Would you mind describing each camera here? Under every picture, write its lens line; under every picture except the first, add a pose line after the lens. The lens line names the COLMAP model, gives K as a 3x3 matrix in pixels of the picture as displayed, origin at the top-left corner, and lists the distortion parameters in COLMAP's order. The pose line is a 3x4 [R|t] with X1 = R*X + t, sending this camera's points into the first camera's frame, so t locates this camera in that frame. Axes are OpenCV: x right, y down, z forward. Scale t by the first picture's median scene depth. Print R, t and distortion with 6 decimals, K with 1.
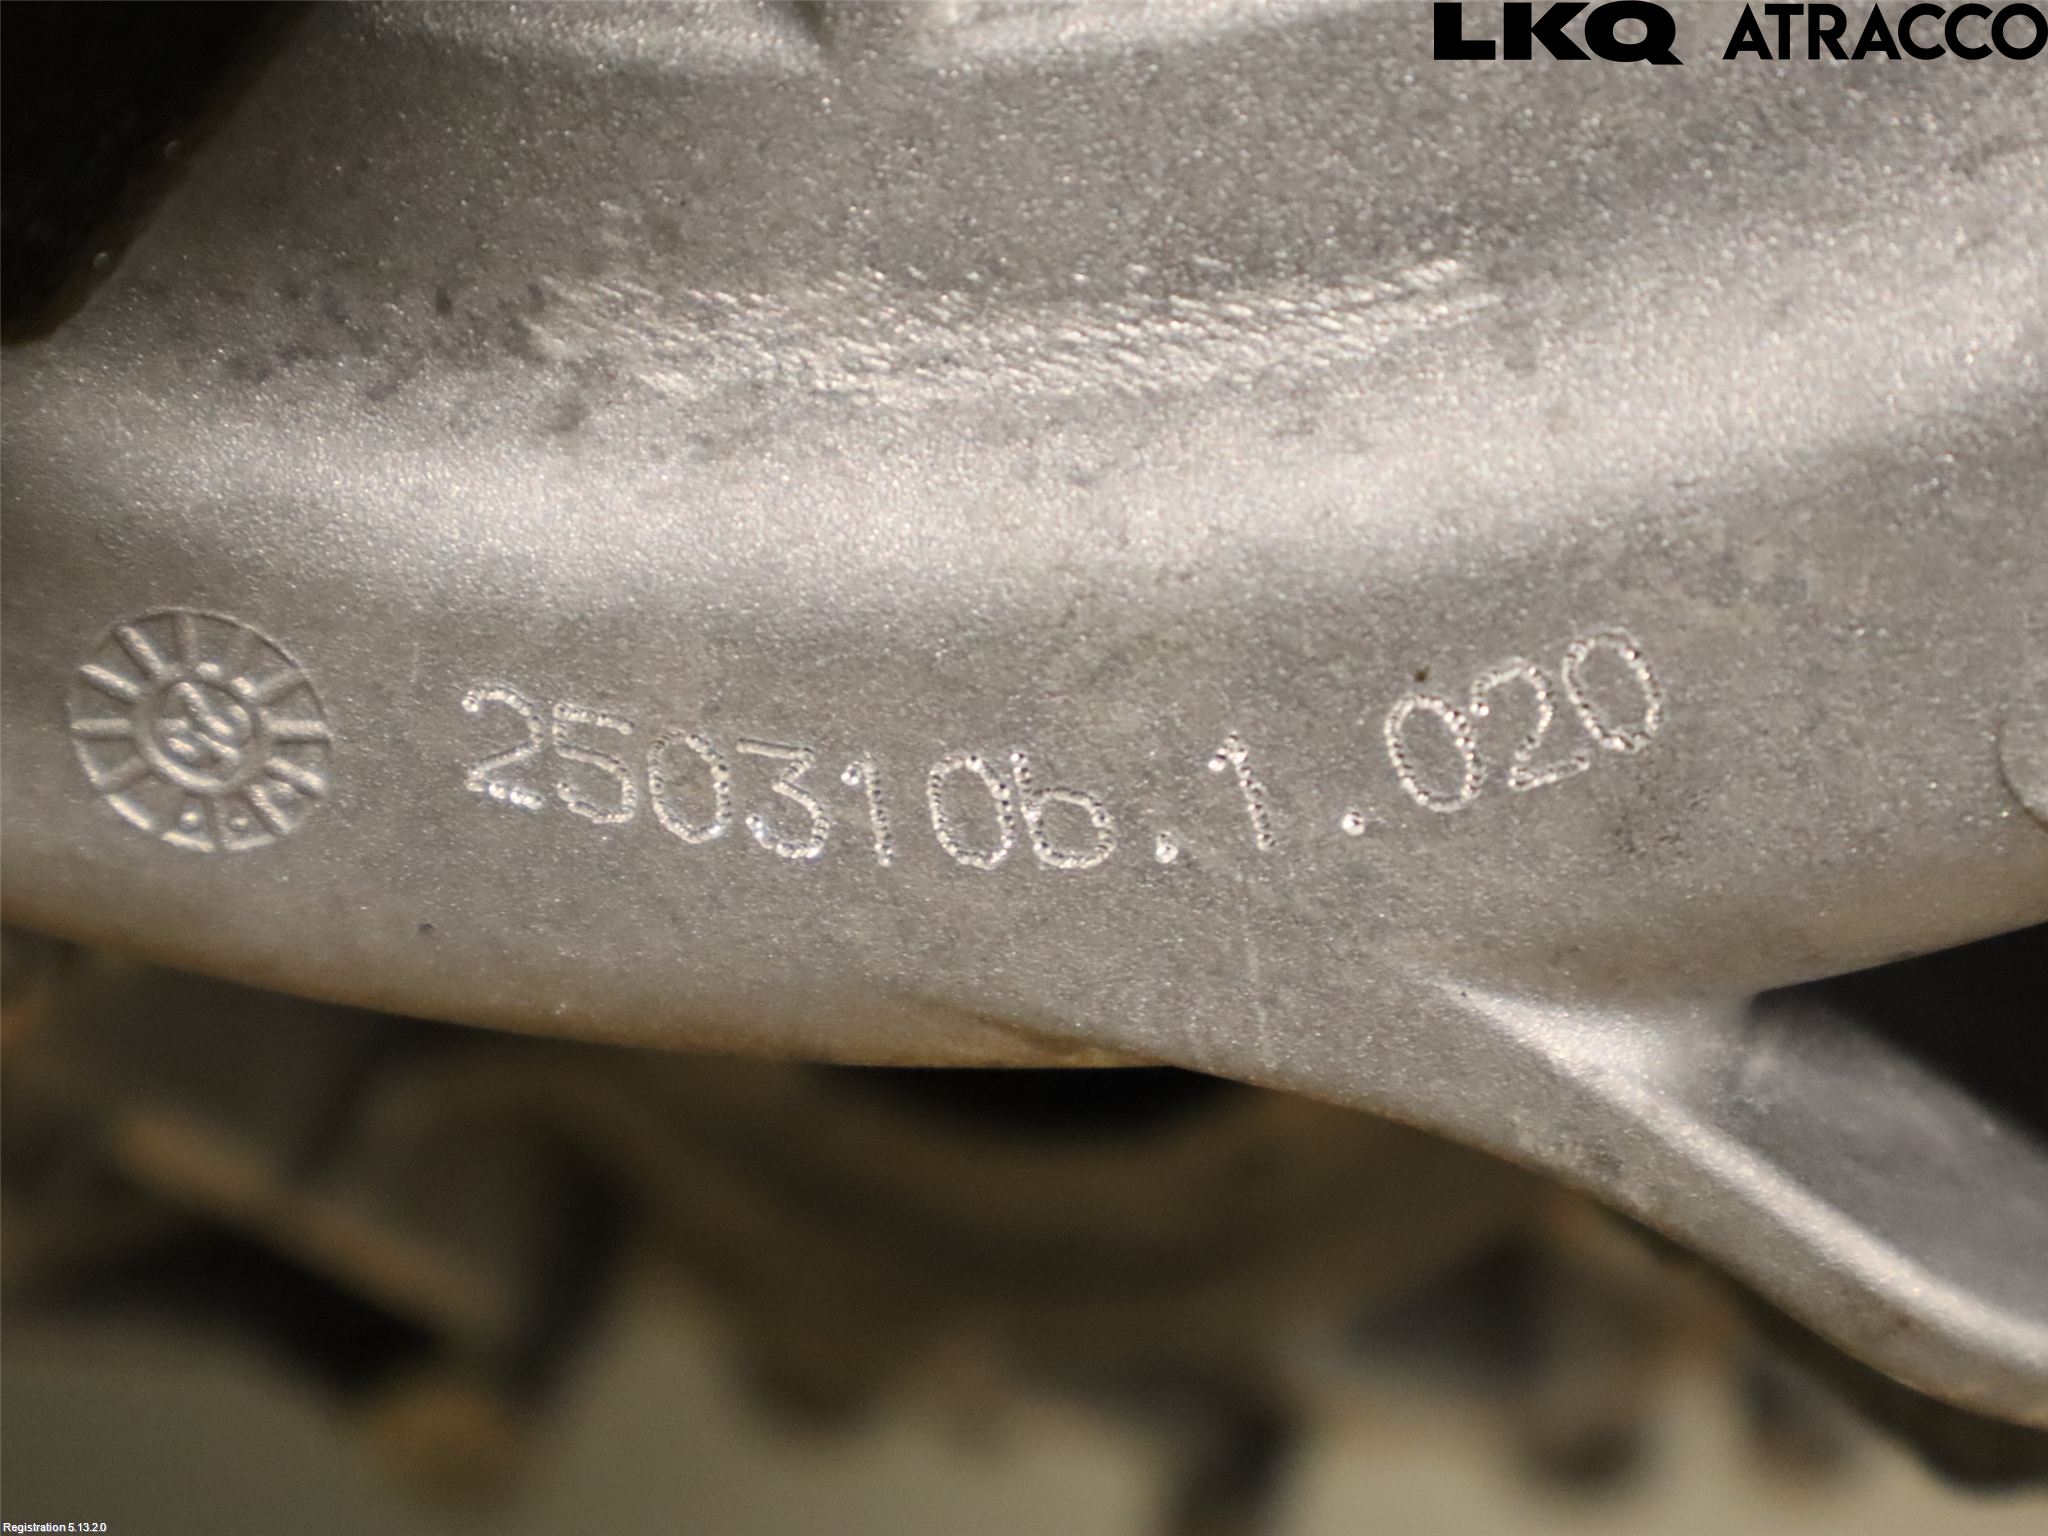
lens RADIAL K [[4166.4, 0, 1024.0], [0, 4166.4, 768.0], [0, 0, 1]] dist [0.001521, -0.001052]
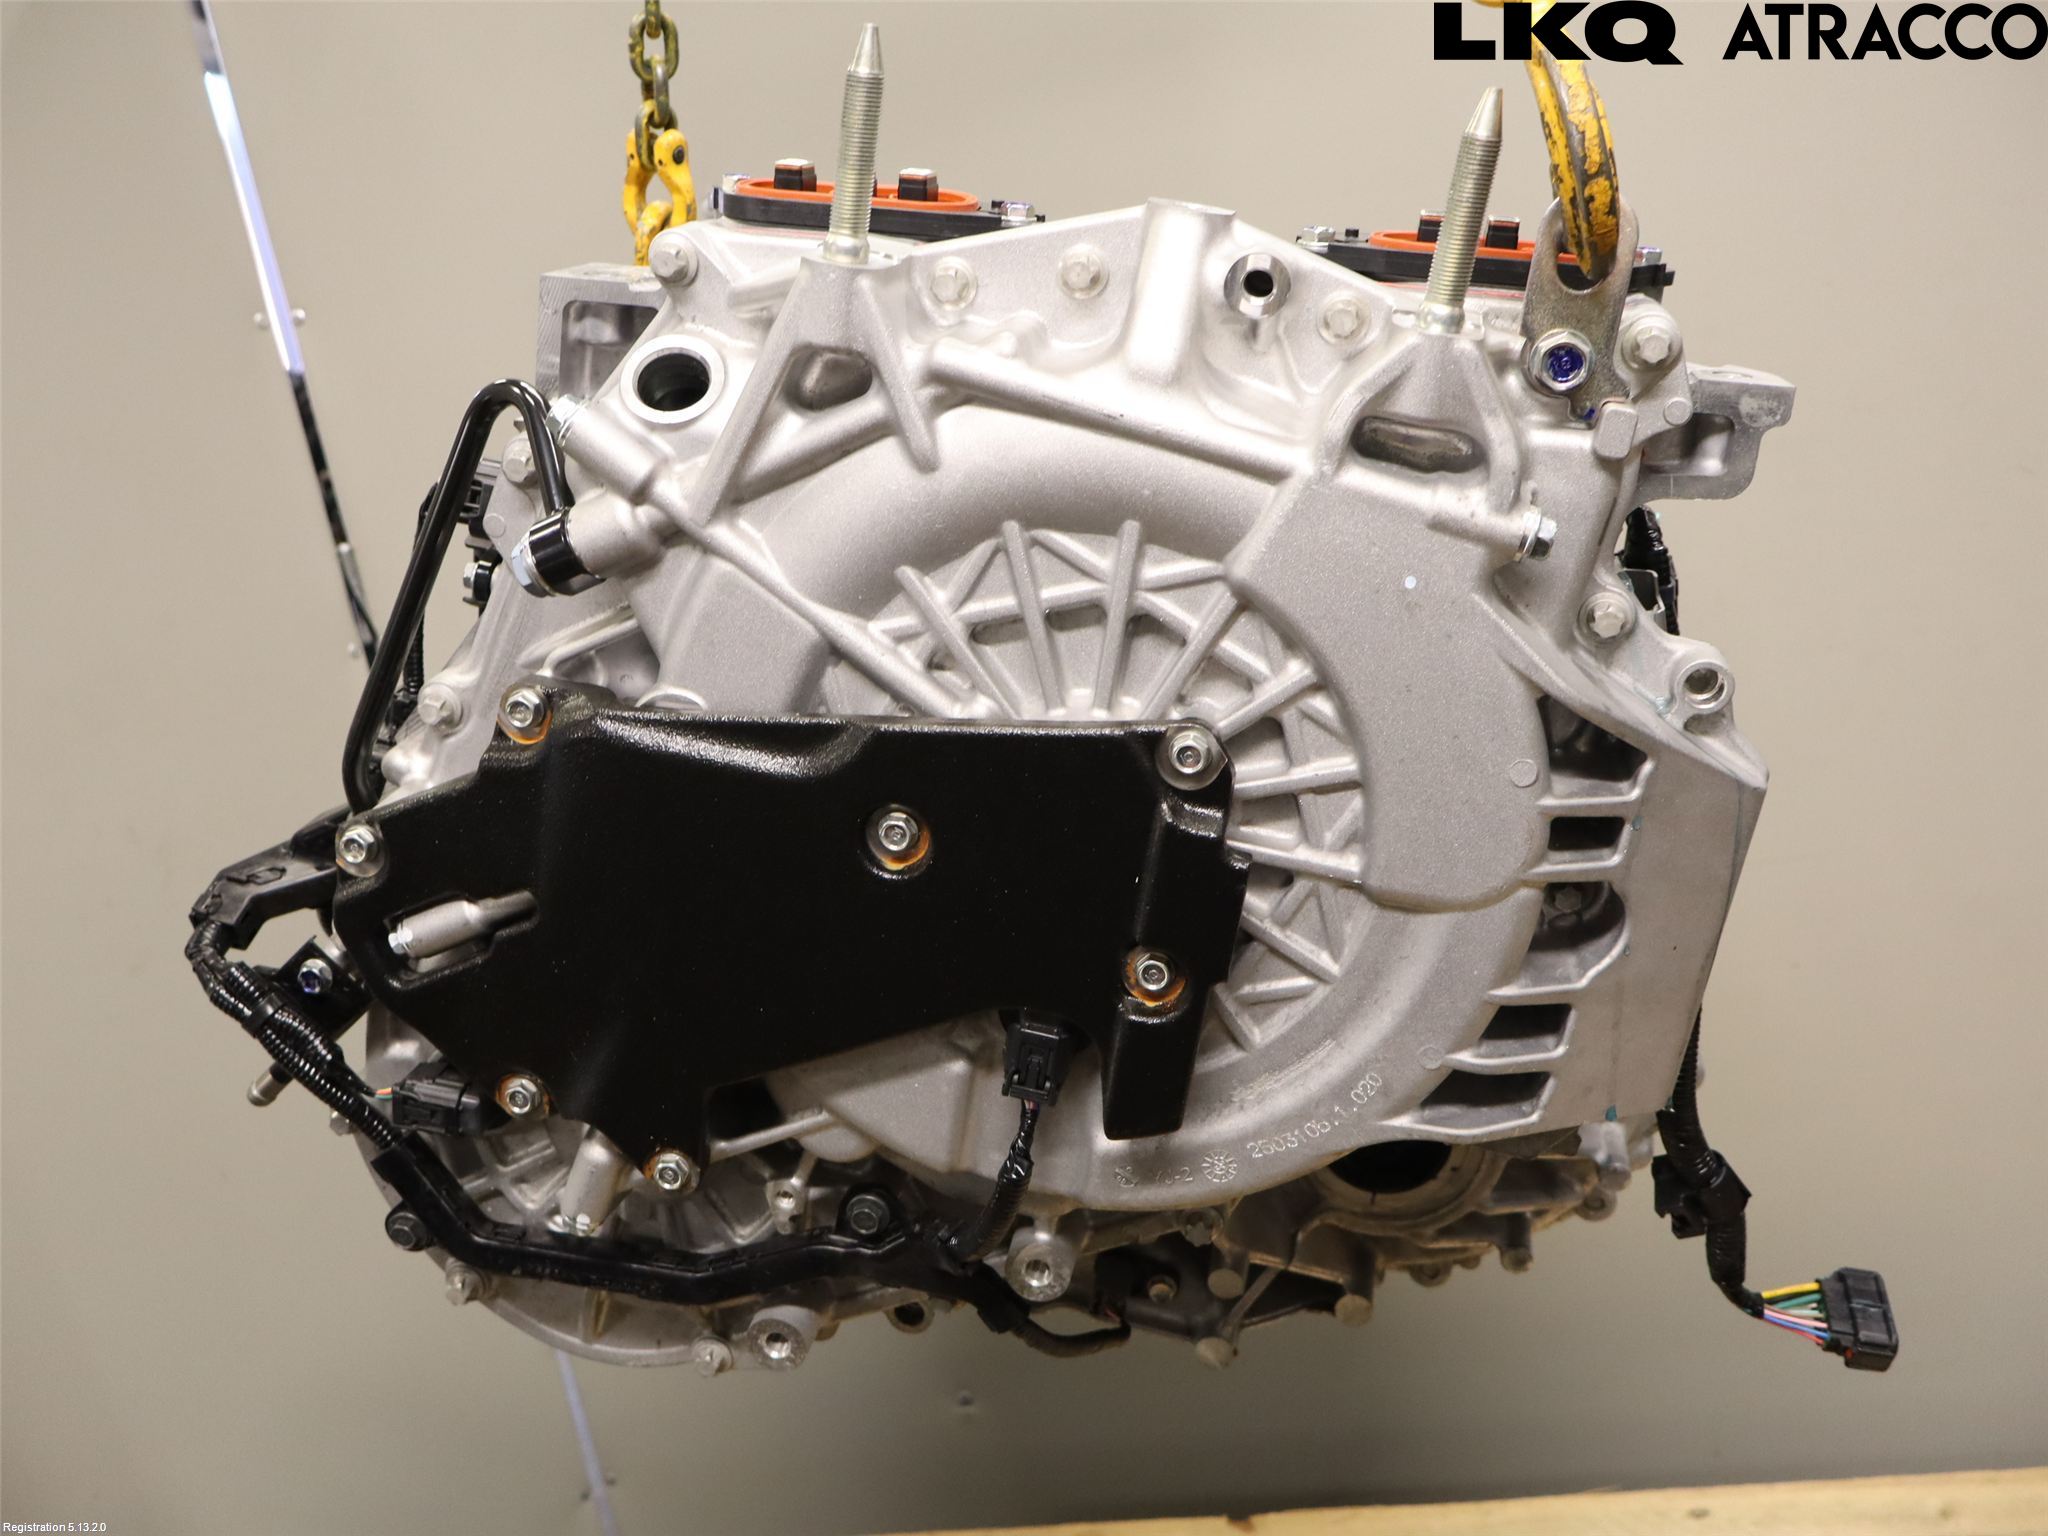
lens RADIAL K [[1669.5, 0, 1024.0], [0, 1669.5, 768.0], [0, 0, 1]] dist [-0.000942, -0.000198]
pose [[0.850325, -0.493014, -0.184078, 0.429596], [0.424713, 0.849445, -0.313150, 0.180517], [0.310751, 0.188098, 0.931693, -2.149693]]
